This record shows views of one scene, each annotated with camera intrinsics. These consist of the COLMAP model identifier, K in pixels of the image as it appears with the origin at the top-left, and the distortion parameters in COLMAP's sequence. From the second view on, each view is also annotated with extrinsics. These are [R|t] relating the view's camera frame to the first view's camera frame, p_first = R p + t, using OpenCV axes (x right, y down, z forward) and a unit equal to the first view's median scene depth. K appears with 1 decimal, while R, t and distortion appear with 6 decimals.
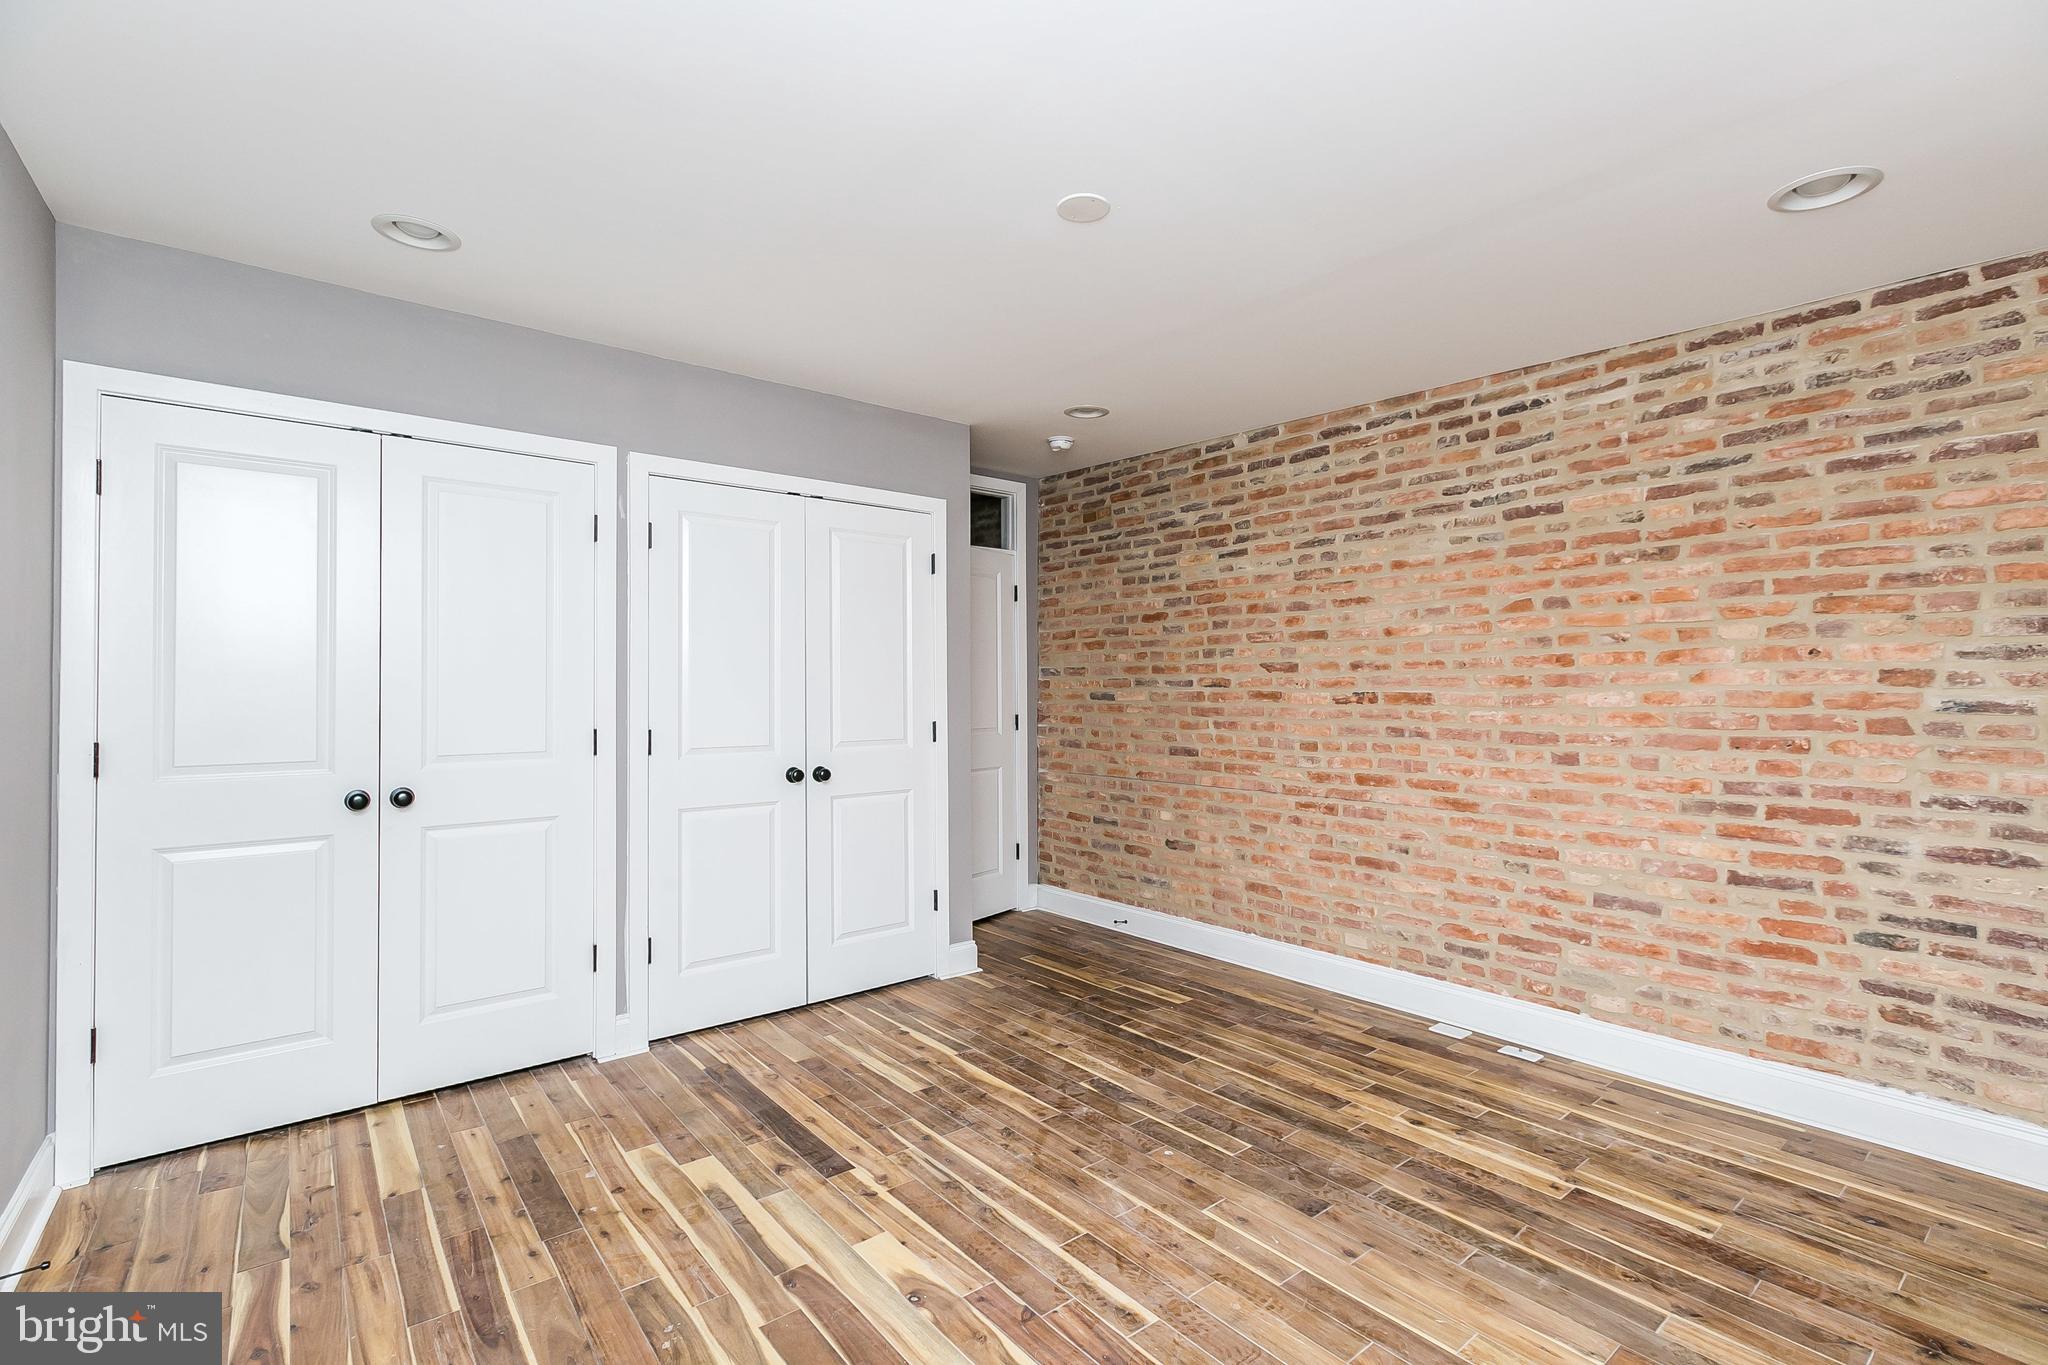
lens RADIAL K [[930.0, 0, 1021.2], [0, 930.0, 685.0], [0, 0, 1]] dist [0.004706, -0.001928]
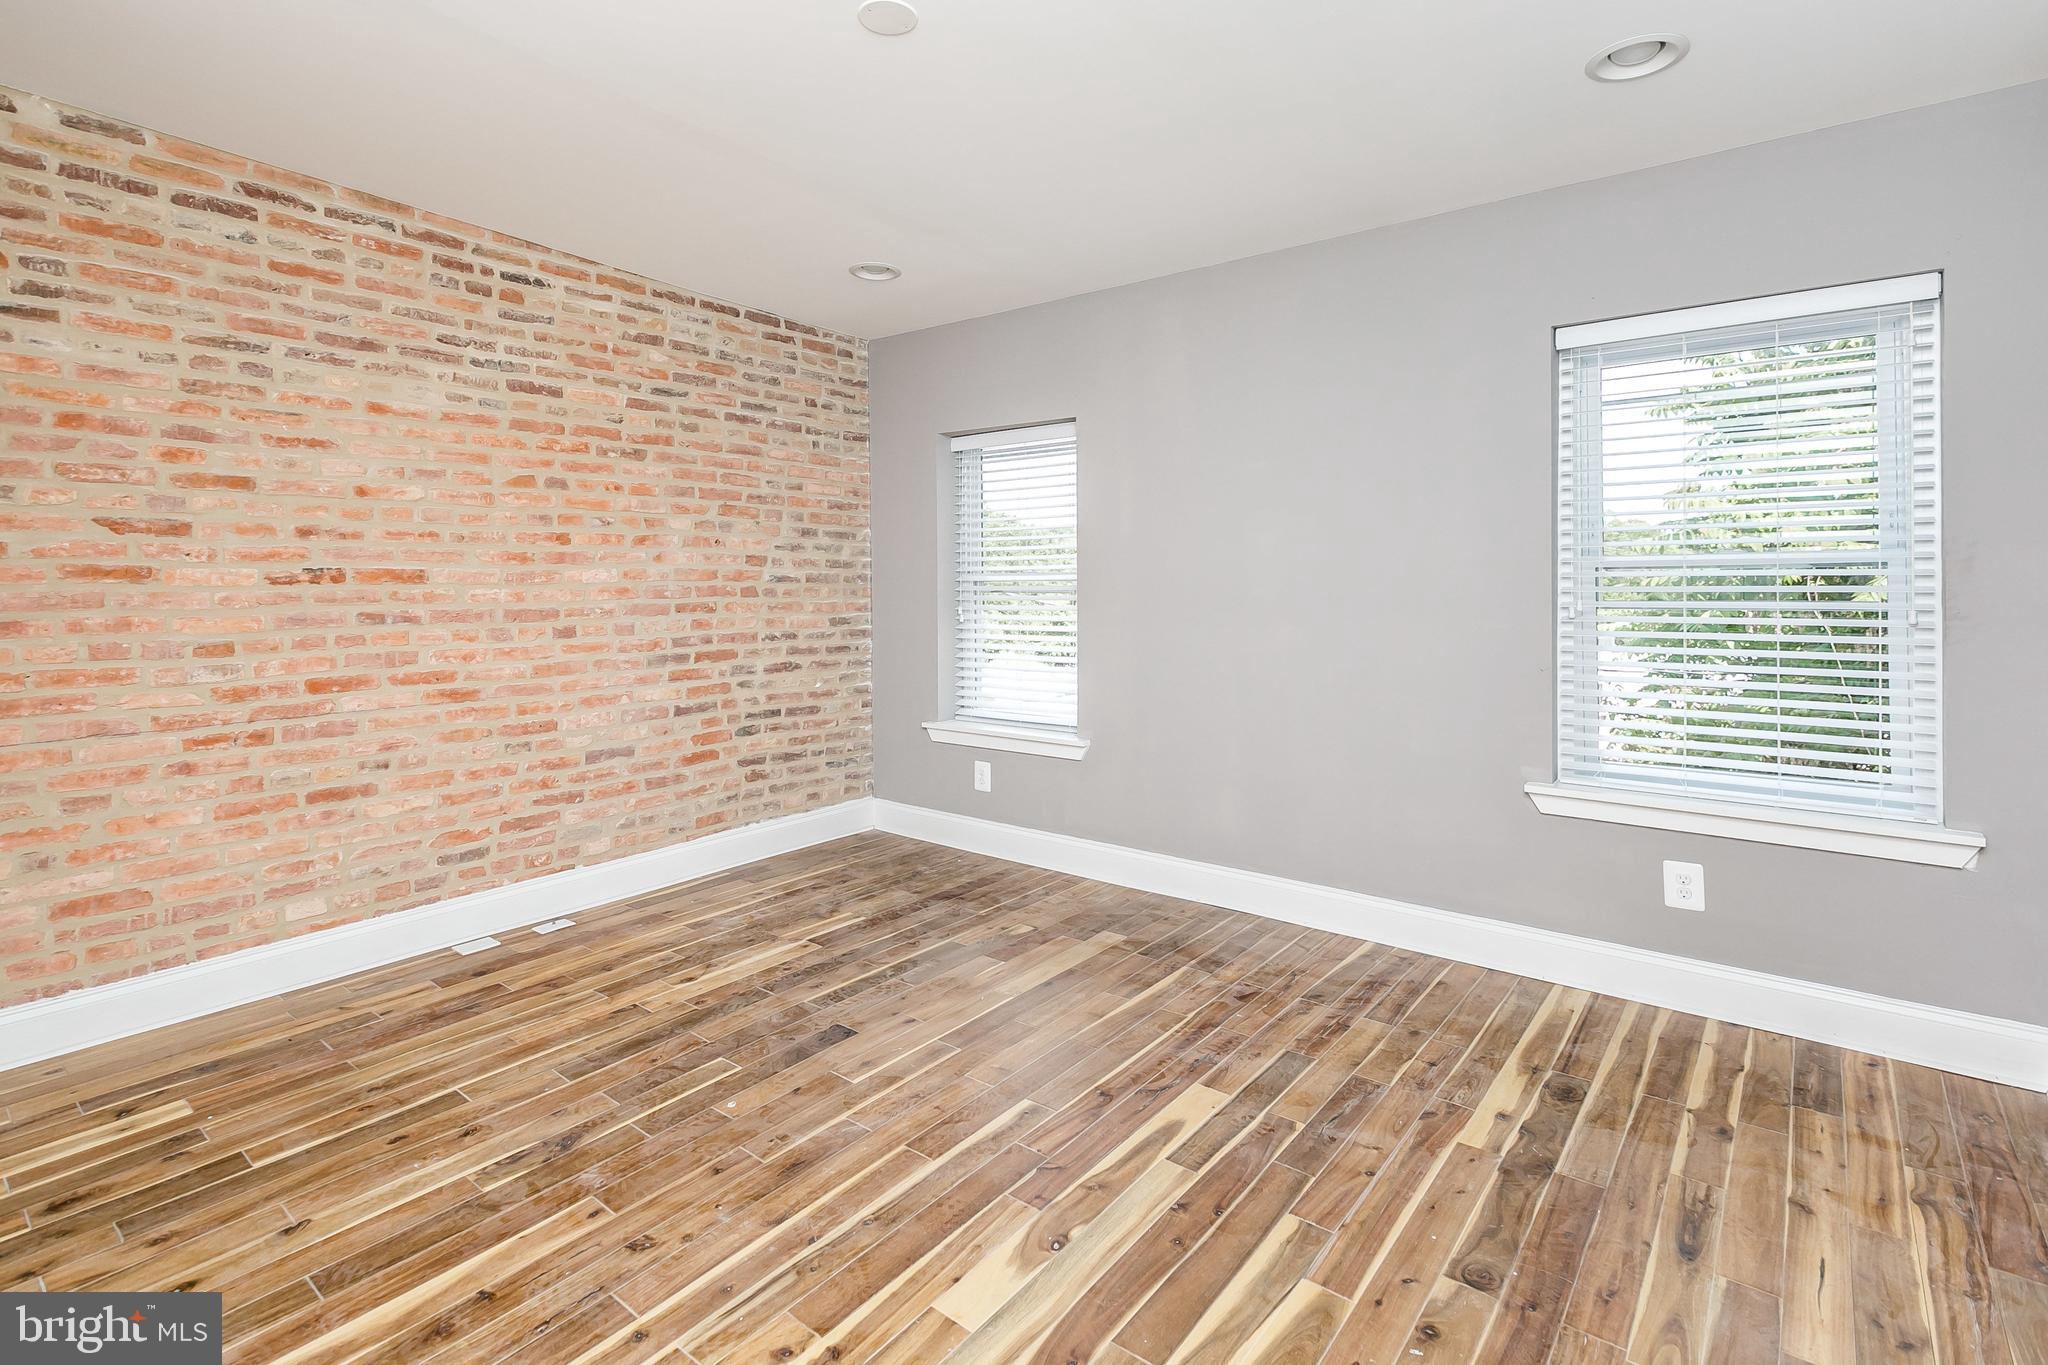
lens RADIAL K [[930.0, 0, 1041.4], [0, 930.0, 580.9], [0, 0, 1]] dist [0.004706, -0.001928]
pose [[-0.212353, -0.001963, 0.977191, -0.569231], [-0.001575, 0.999997, 0.001667, 0.018819], [-0.977192, -0.001185, -0.212356, 0.706997]]
